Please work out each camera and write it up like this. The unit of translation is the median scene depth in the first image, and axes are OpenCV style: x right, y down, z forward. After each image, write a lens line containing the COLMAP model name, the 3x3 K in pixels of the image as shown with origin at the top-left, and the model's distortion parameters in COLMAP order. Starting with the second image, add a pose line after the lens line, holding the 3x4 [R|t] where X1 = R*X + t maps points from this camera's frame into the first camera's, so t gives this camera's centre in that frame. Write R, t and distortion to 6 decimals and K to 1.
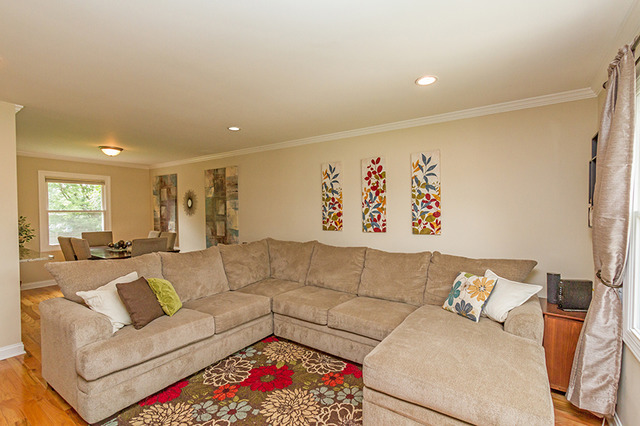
lens RADIAL K [[291.8, 0, 316.8], [0, 291.8, 216.5], [0, 0, 1]] dist [0.003129, 0.000521]
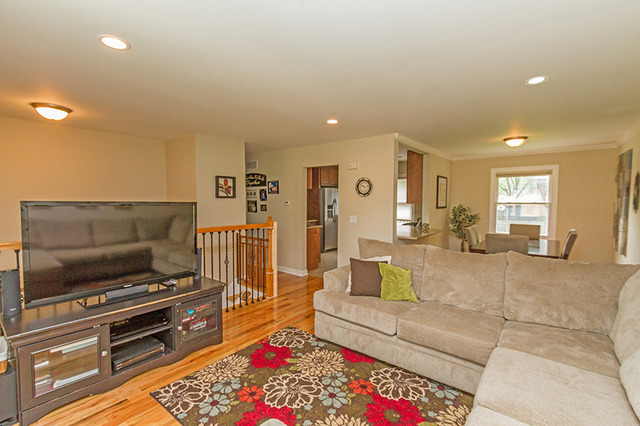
lens RADIAL K [[291.8, 0, 321.0], [0, 291.8, 216.8], [0, 0, 1]] dist [0.003129, 0.000521]
pose [[-0.054053, 0.059546, -0.996761, 0.408844], [-0.025082, 0.997824, 0.060970, -0.024327], [0.998223, 0.028296, -0.052442, 0.555727]]
